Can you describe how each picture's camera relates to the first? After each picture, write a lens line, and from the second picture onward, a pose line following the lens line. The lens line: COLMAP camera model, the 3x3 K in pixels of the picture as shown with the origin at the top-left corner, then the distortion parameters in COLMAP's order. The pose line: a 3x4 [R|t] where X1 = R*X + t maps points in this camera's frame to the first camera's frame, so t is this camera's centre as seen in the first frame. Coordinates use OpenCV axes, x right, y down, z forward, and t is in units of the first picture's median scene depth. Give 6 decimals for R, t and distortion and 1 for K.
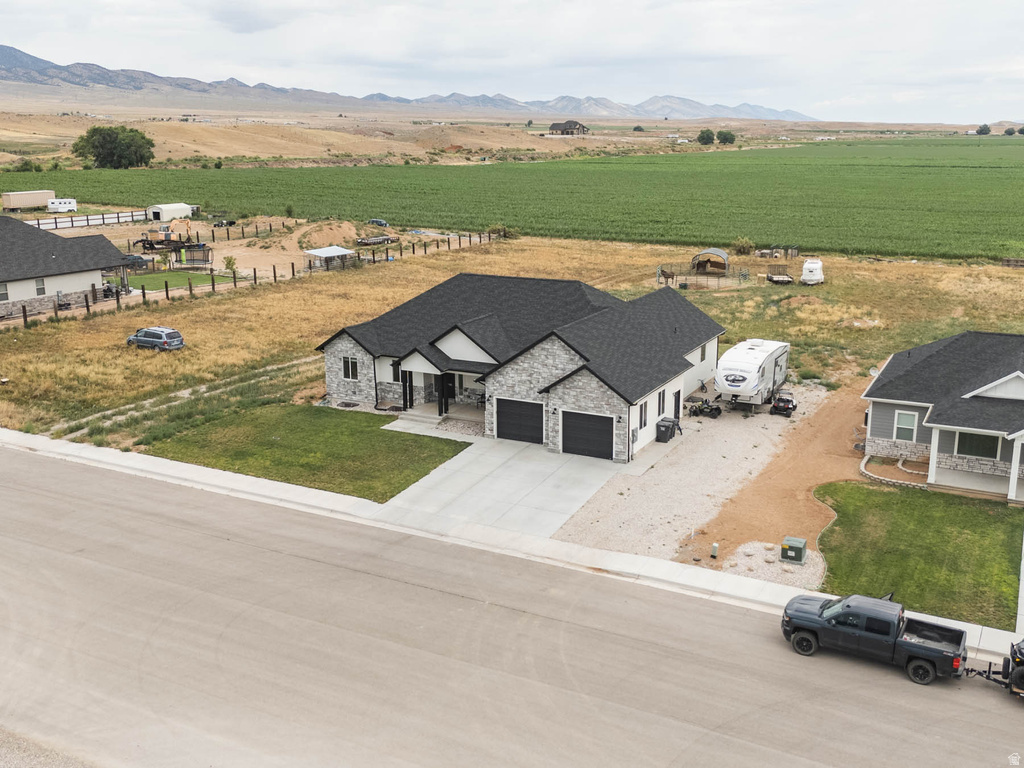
lens RADIAL K [[991.4, 0, 512.0], [0, 991.4, 384.0], [0, 0, 1]] dist [0.079348, -0.030948]
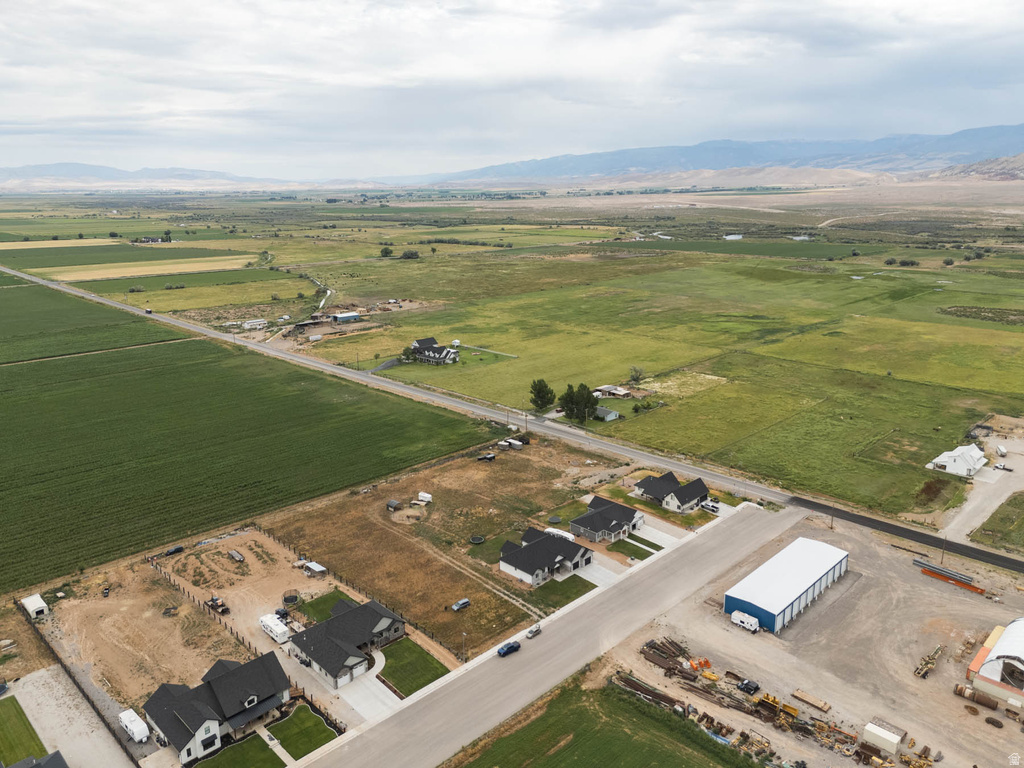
lens RADIAL K [[749.2, 0, 515.7], [0, 749.2, 421.4], [0, 0, 1]] dist [0.086510, -0.094157]
pose [[0.289404, -0.285478, 0.913645, -3.511841], [0.241114, 0.945455, 0.219042, -1.634561], [-0.926342, 0.156901, 0.342451, -0.170190]]
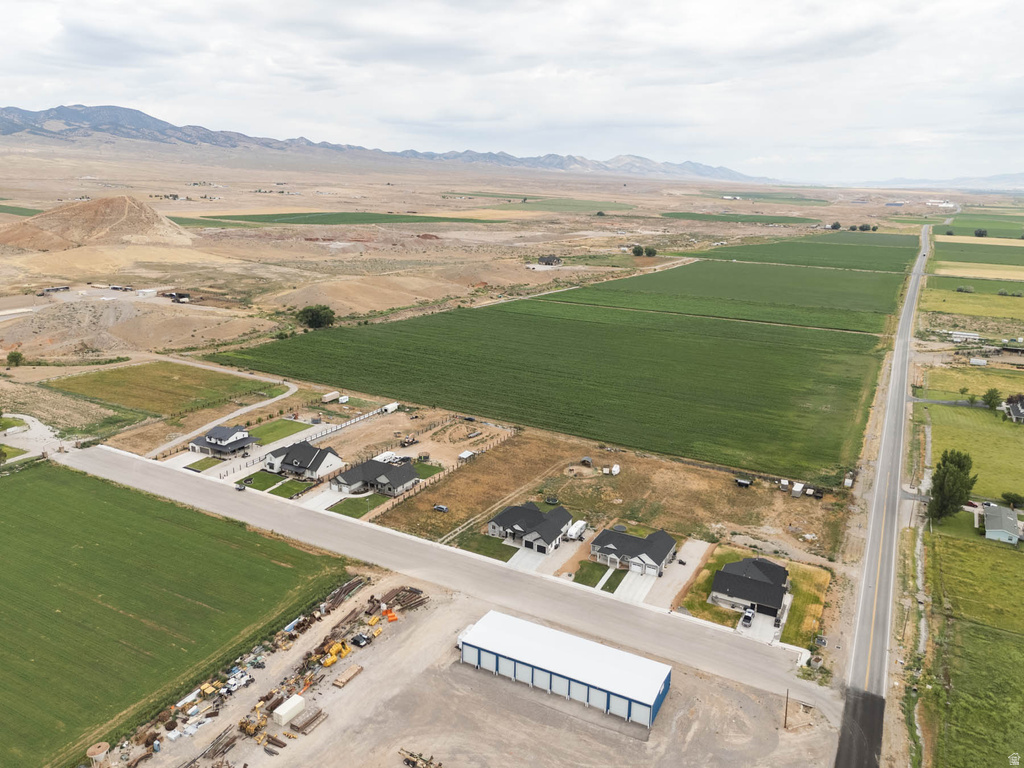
lens RADIAL K [[754.7, 0, 506.3], [0, 754.7, 391.3], [0, 0, 1]] dist [0.094928, -0.097023]
pose [[0.999631, 0.027066, 0.002228, -0.149527], [-0.027122, 0.999139, 0.031404, -0.932823], [-0.001376, -0.031453, 0.999504, -3.127304]]
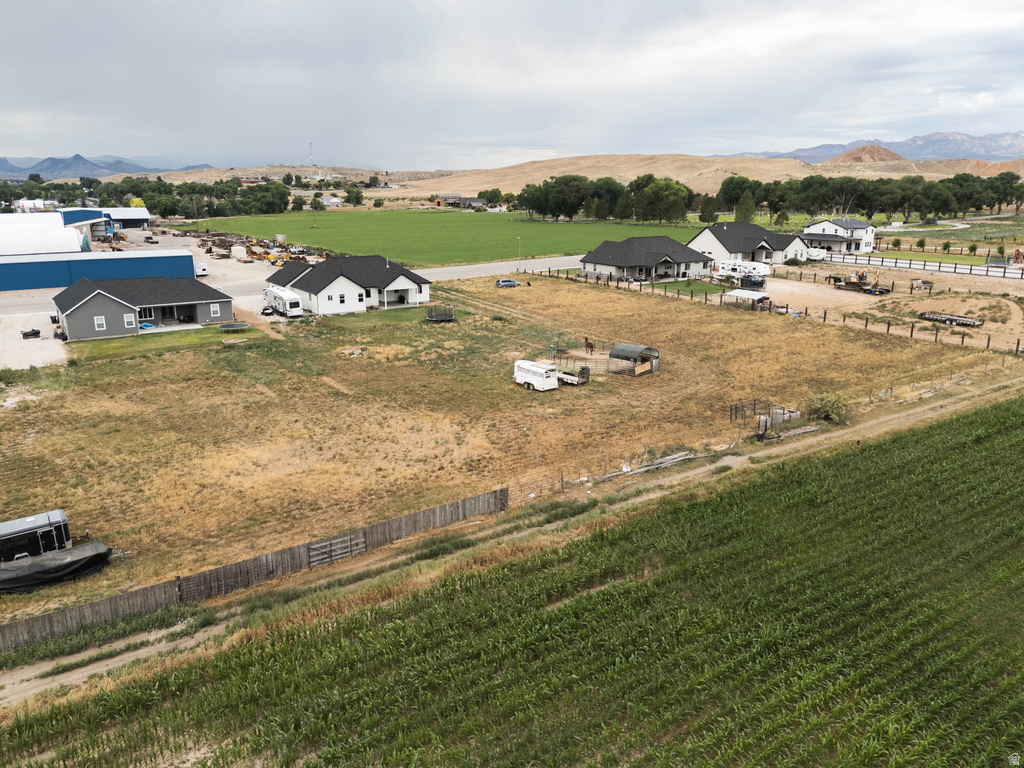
lens RADIAL K [[754.7, 0, 506.3], [0, 754.7, 391.3], [0, 0, 1]] dist [0.094928, -0.097023]
pose [[-0.481482, 0.240827, -0.842720, 1.866451], [-0.210166, 0.901733, 0.377768, -0.736309], [0.850885, 0.359000, -0.383555, 2.636847]]
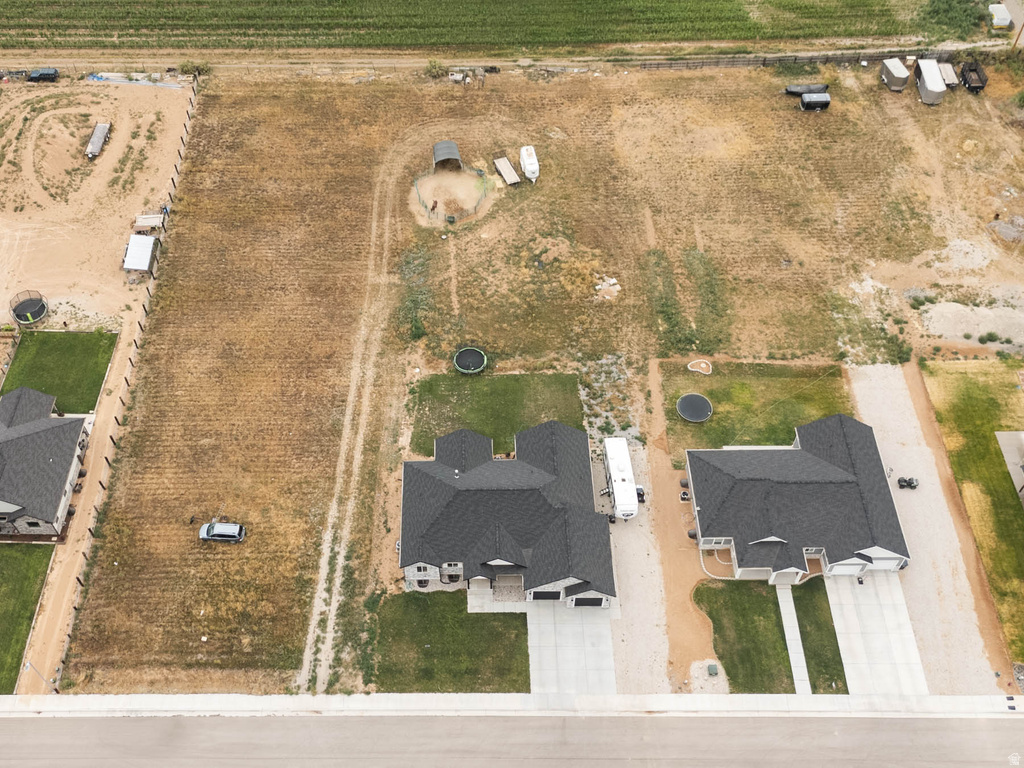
lens RADIAL K [[1087.0, 0, 425.2], [0, 1087.0, 384.9], [0, 0, 1]] dist [0.063881, -0.039240]
pose [[0.890534, -0.374057, 0.258903, -0.616513], [0.138414, 0.764933, 0.629062, -1.691413], [-0.433348, -0.524366, 0.732973, -0.253269]]
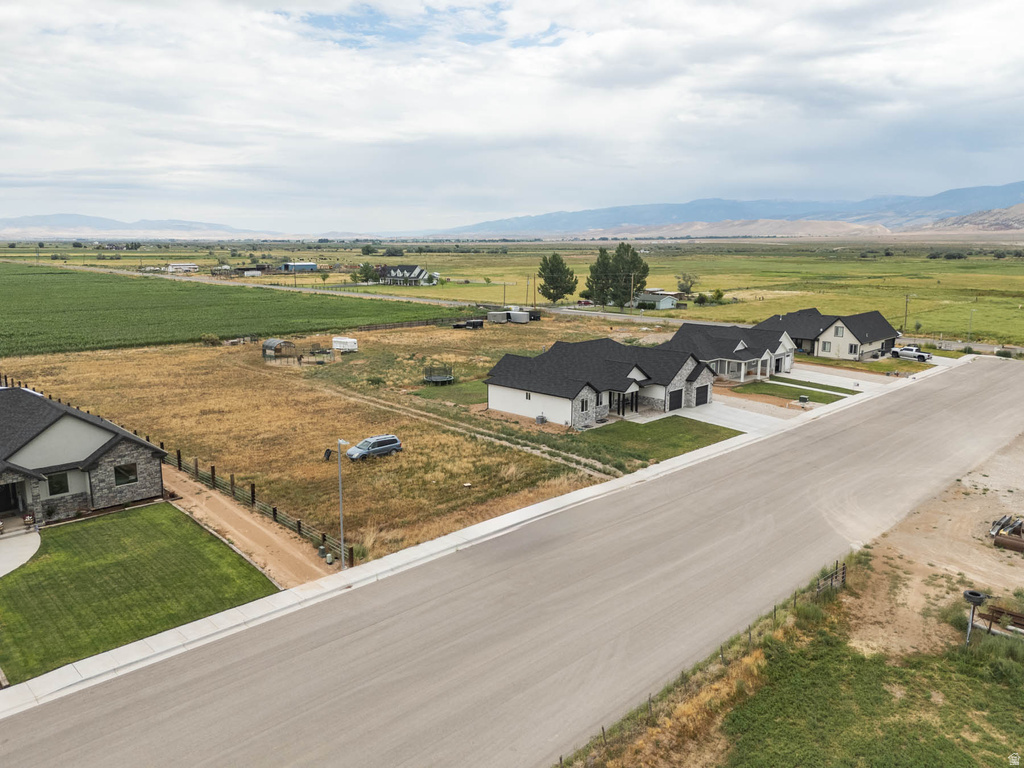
lens RADIAL K [[749.2, 0, 515.7], [0, 749.2, 421.4], [0, 0, 1]] dist [0.086510, -0.094157]
pose [[0.282232, -0.216541, 0.934588, -1.612729], [0.231472, 0.960781, 0.152709, -0.243994], [-0.931003, 0.173231, 0.321287, 0.827736]]
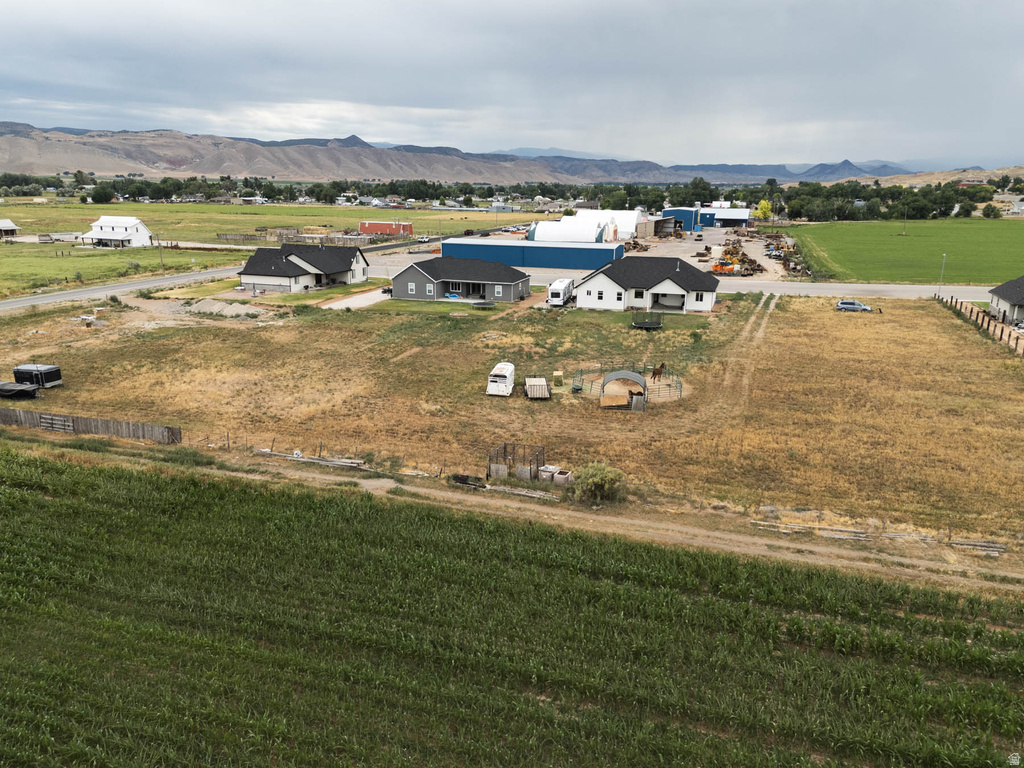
lens RADIAL K [[754.7, 0, 506.3], [0, 754.7, 391.3], [0, 0, 1]] dist [0.094928, -0.097023]
pose [[-0.985637, 0.041659, -0.163657, 0.857339], [-0.044903, 0.869562, 0.491778, -0.896270], [0.162797, 0.492063, -0.855202, 3.314831]]
